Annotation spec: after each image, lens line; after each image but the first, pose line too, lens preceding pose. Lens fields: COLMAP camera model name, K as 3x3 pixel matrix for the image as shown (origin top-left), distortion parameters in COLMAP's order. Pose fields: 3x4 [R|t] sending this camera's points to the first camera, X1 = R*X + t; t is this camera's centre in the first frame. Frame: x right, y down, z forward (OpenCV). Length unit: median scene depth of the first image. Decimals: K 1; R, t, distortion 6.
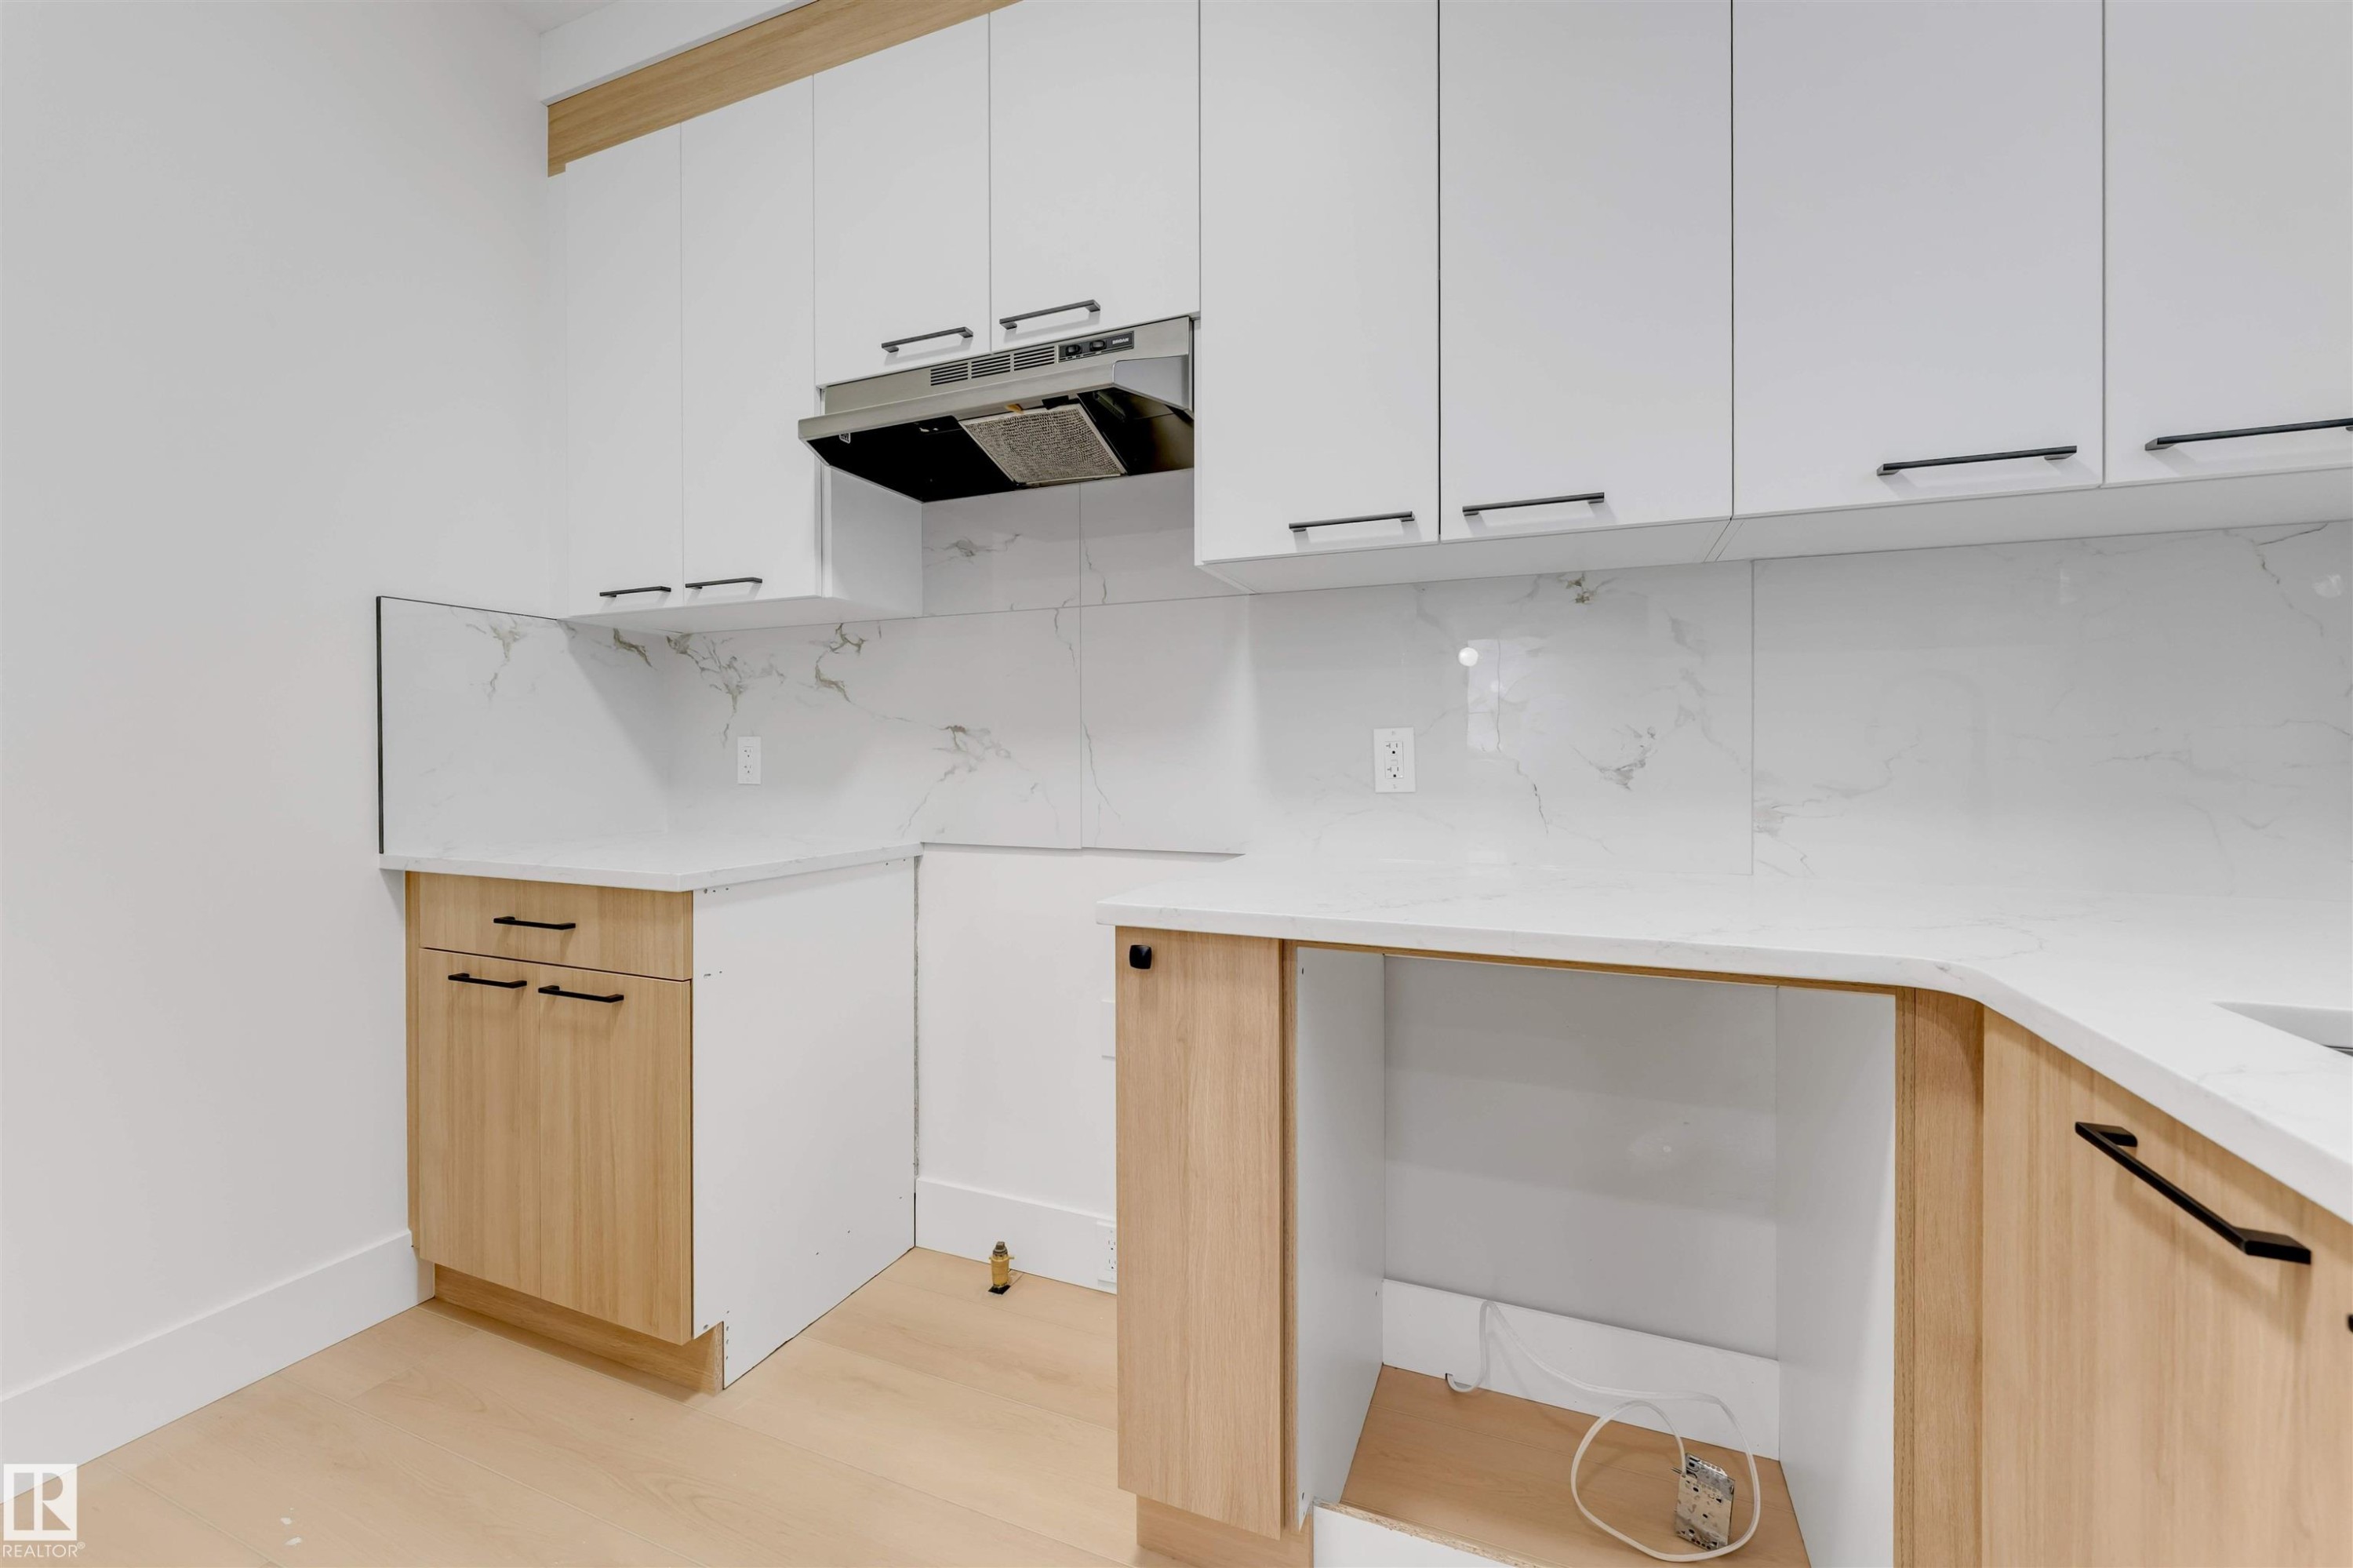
lens RADIAL K [[952.1, 0, 1161.4], [0, 952.1, 764.1], [0, 0, 1]] dist [-0.017769, -0.000272]
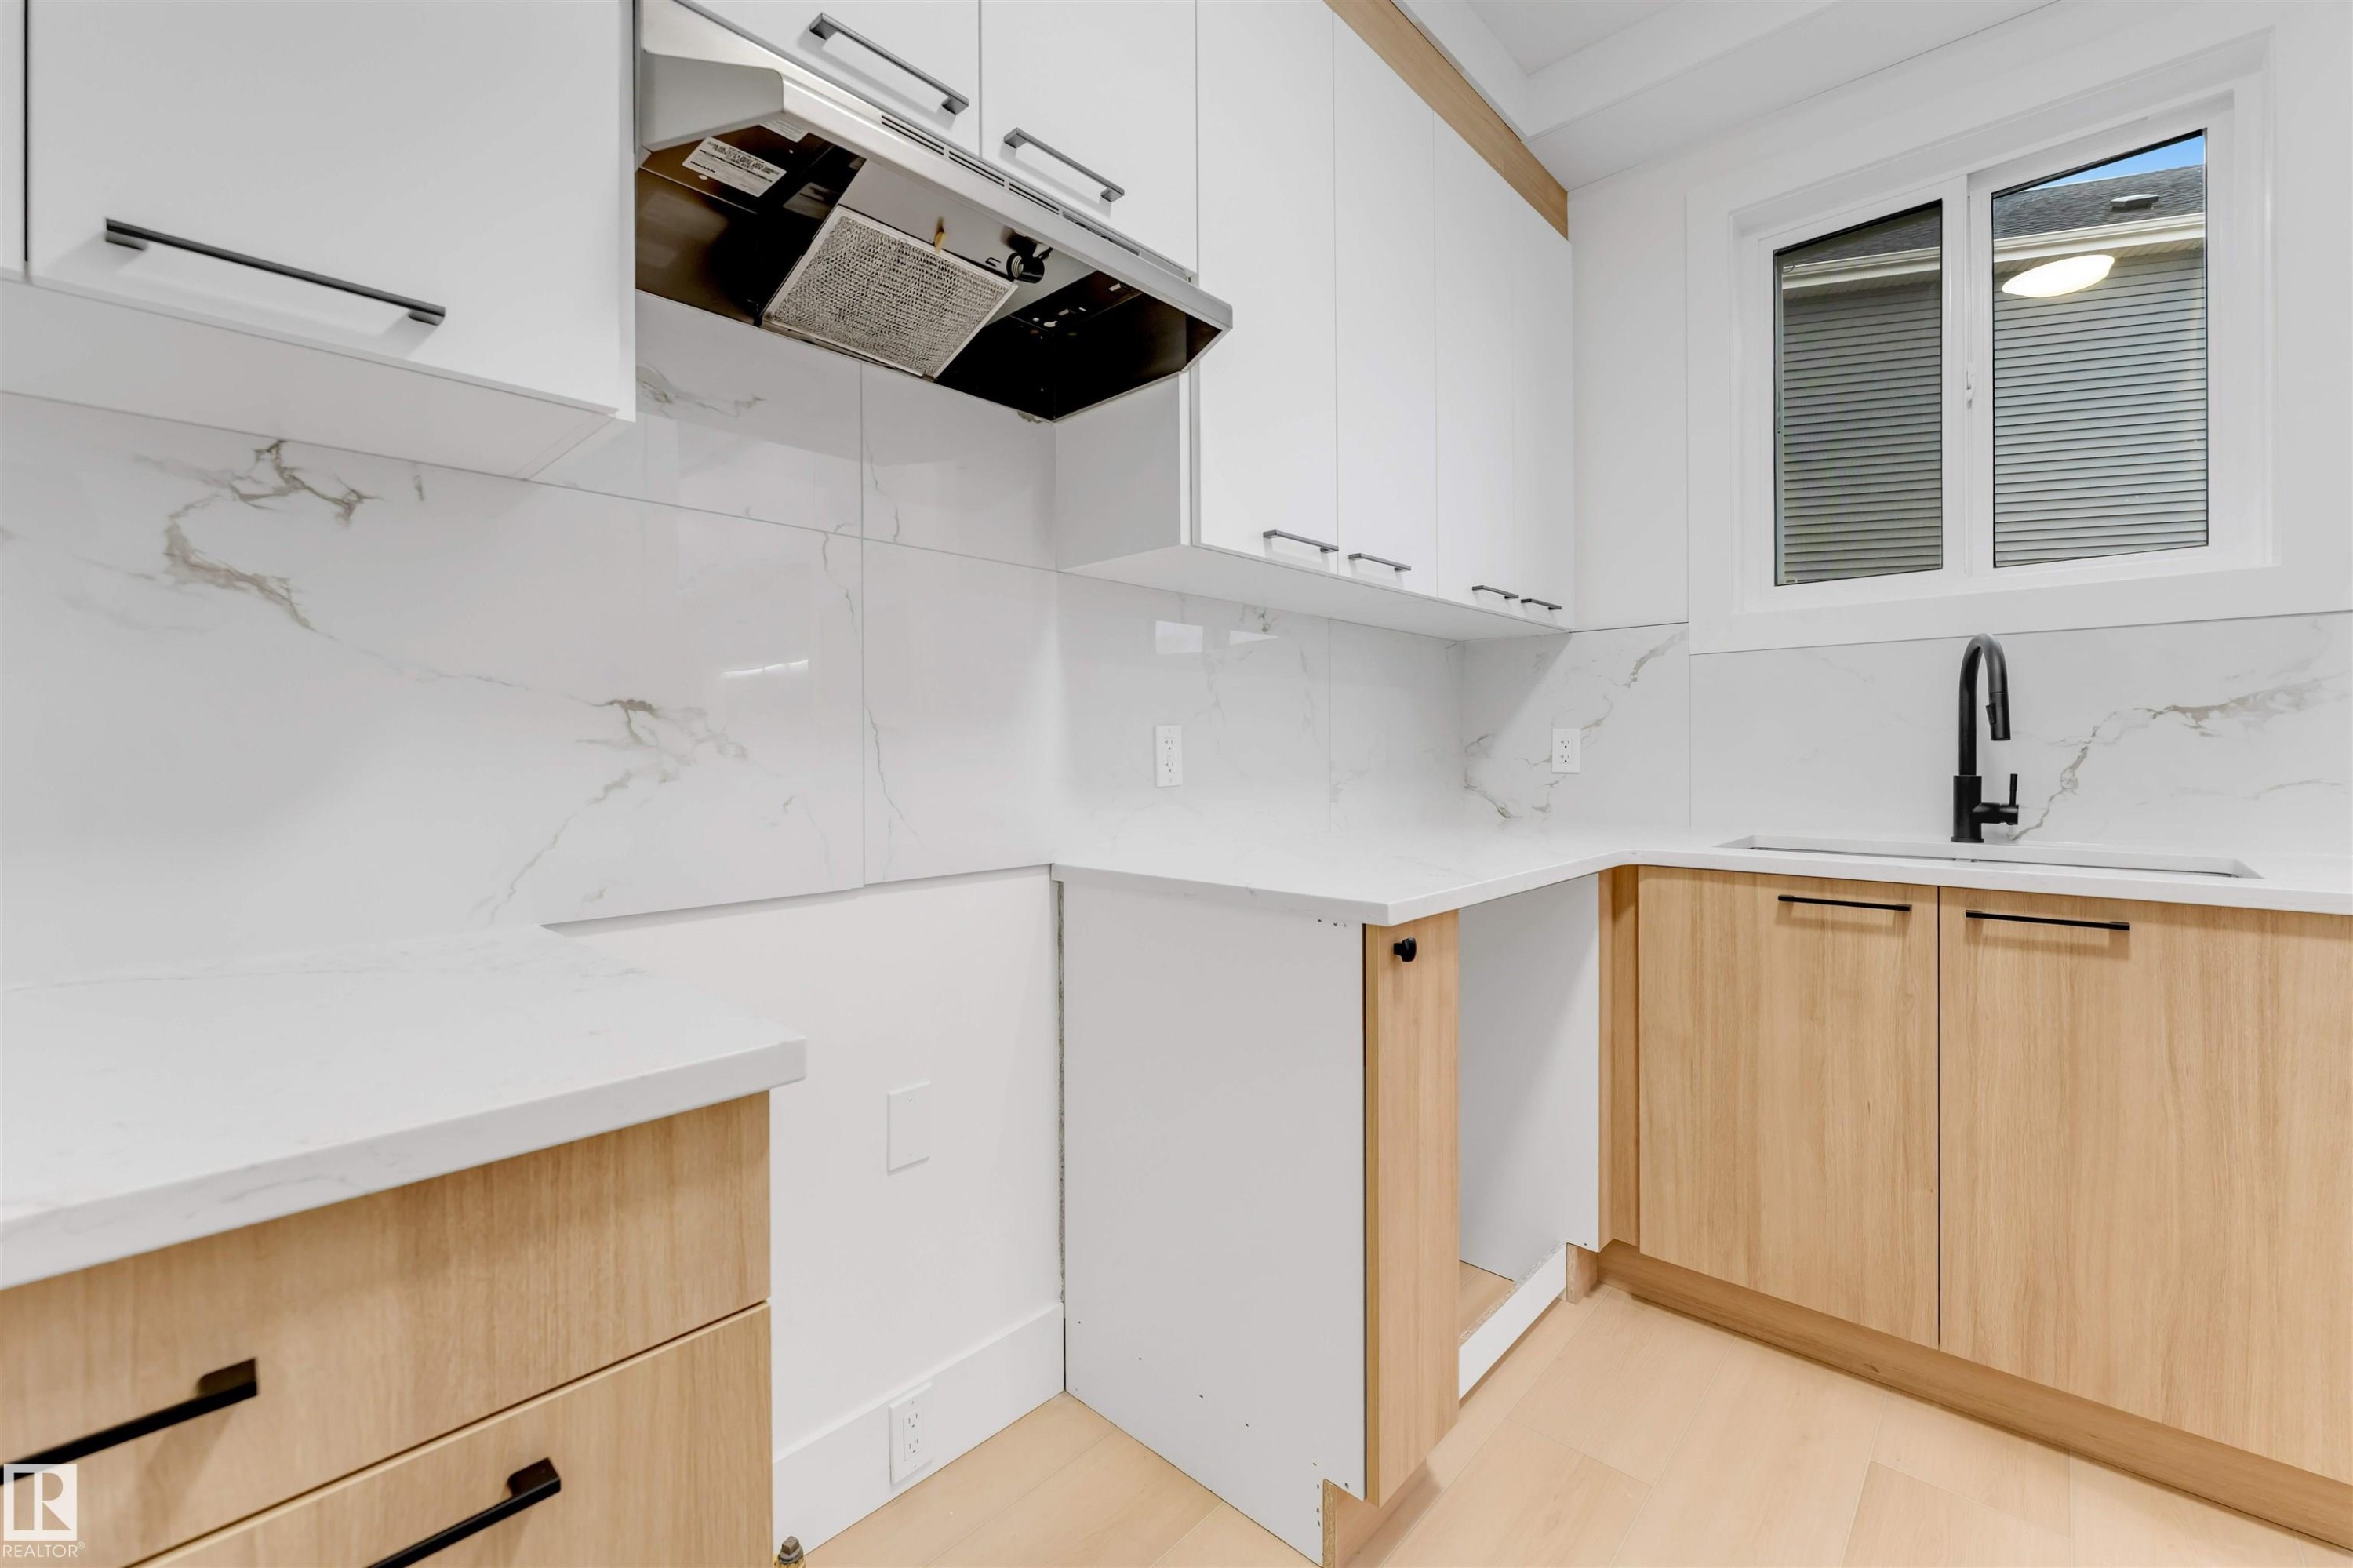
lens RADIAL K [[952.1, 0, 1161.4], [0, 952.1, 764.1], [0, 0, 1]] dist [-0.017769, -0.000272]
pose [[0.351909, -0.013747, 0.935933, -0.633009], [0.012799, 0.999869, 0.009873, -0.004720], [-0.935947, 0.008504, 0.352039, 0.530614]]
